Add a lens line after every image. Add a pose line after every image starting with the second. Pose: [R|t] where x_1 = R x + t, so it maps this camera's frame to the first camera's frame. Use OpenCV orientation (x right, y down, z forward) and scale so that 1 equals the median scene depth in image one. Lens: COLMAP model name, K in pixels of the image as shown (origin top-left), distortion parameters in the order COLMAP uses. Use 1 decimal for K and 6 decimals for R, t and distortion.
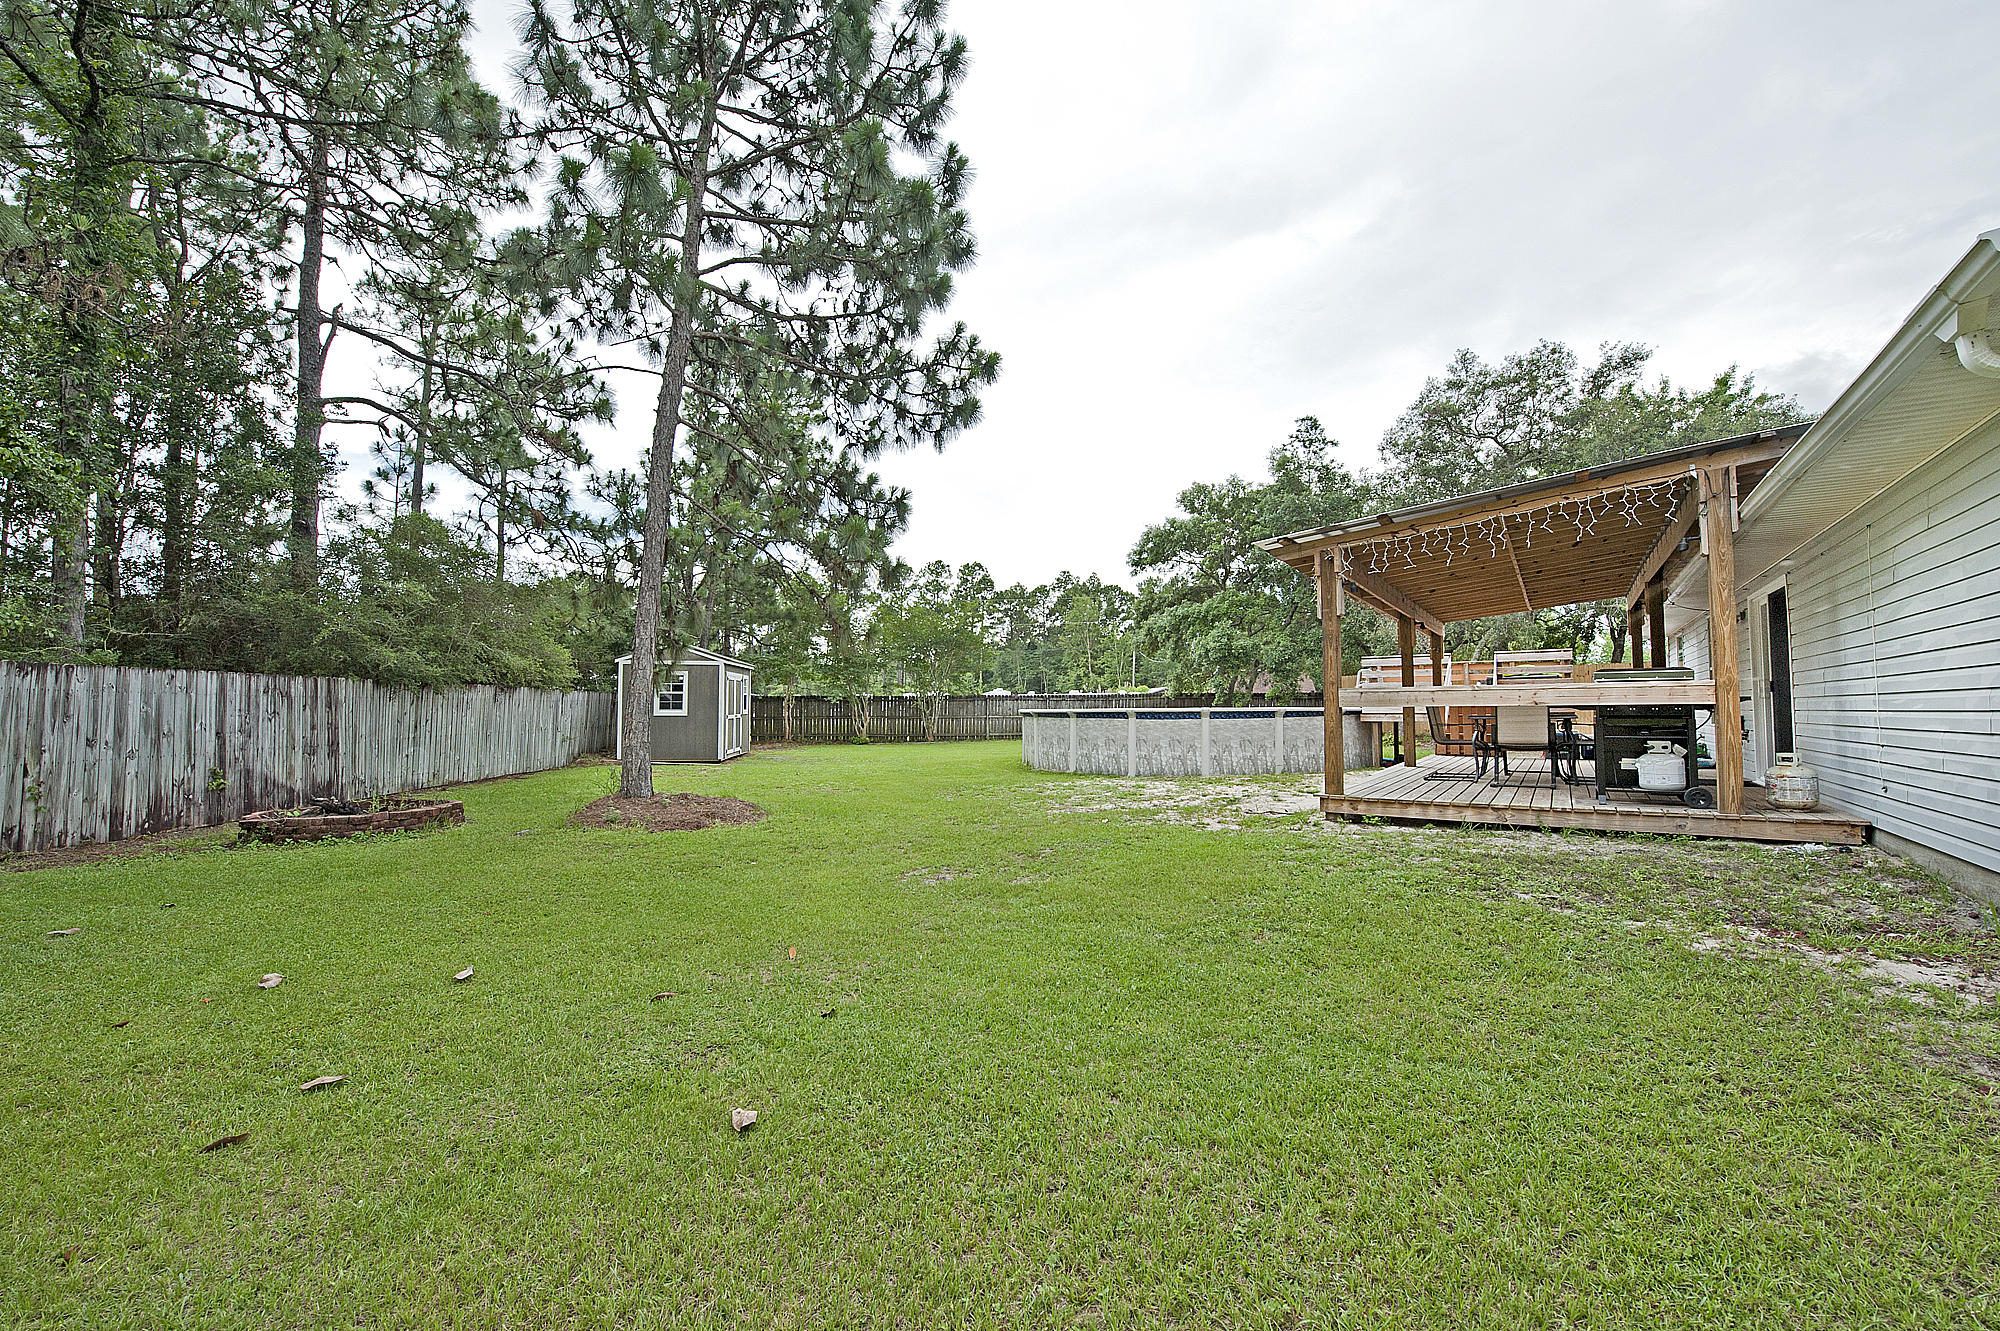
lens RADIAL K [[795.5, 0, 1000.0], [0, 795.5, 665.5], [0, 0, 1]] dist [0.000673, -0.004332]
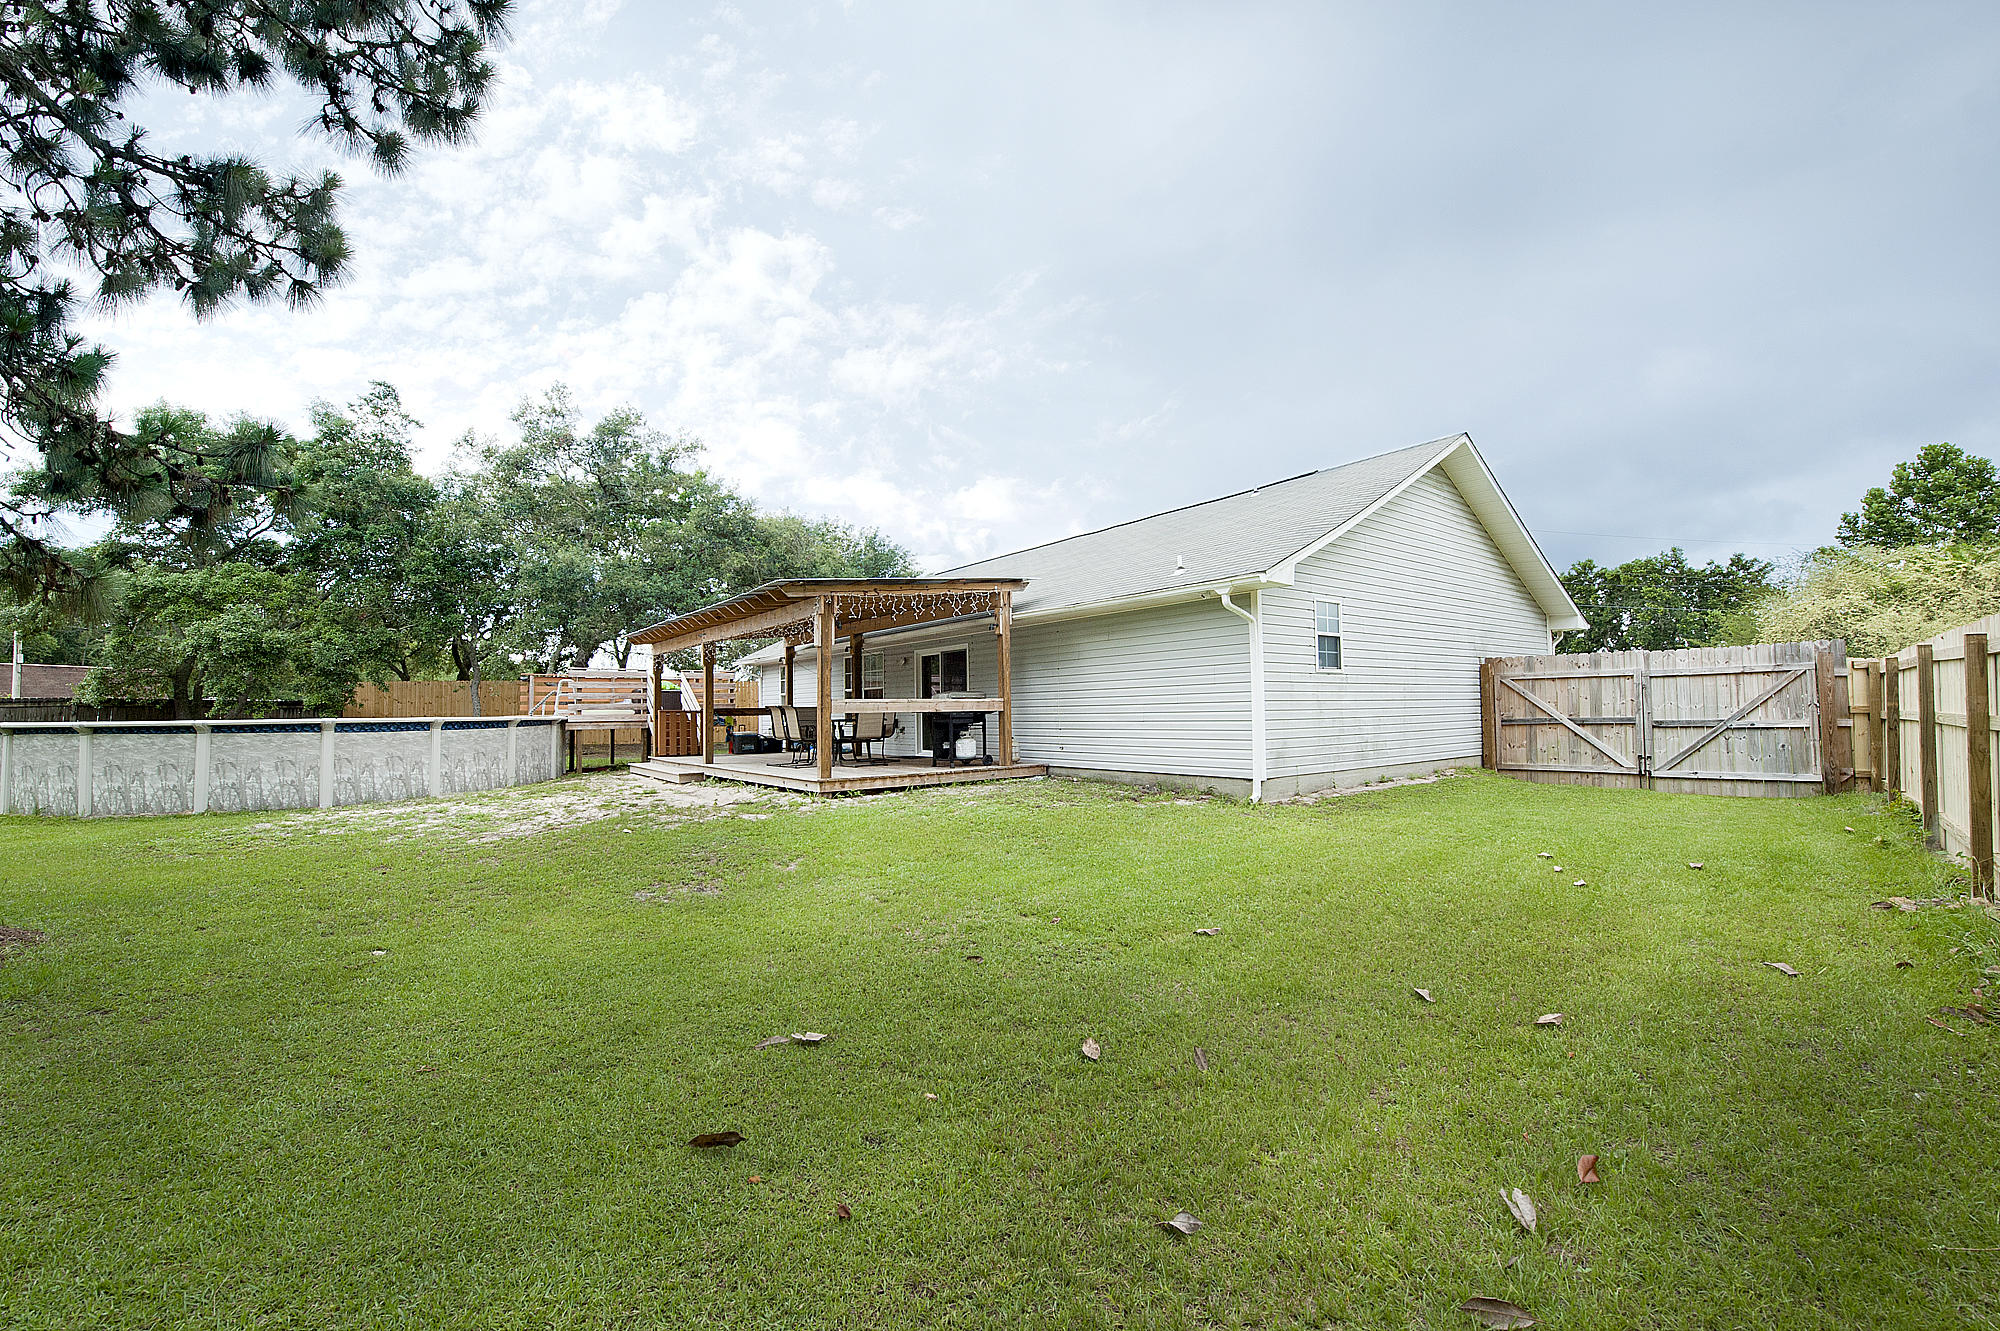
lens RADIAL K [[795.5, 0, 1000.0], [0, 795.5, 665.5], [0, 0, 1]] dist [0.000673, -0.004332]
pose [[0.306348, 0.057087, 0.950206, -0.587900], [-0.042967, 0.998012, -0.046106, 0.016653], [-0.950949, -0.026703, 0.308192, 0.240800]]
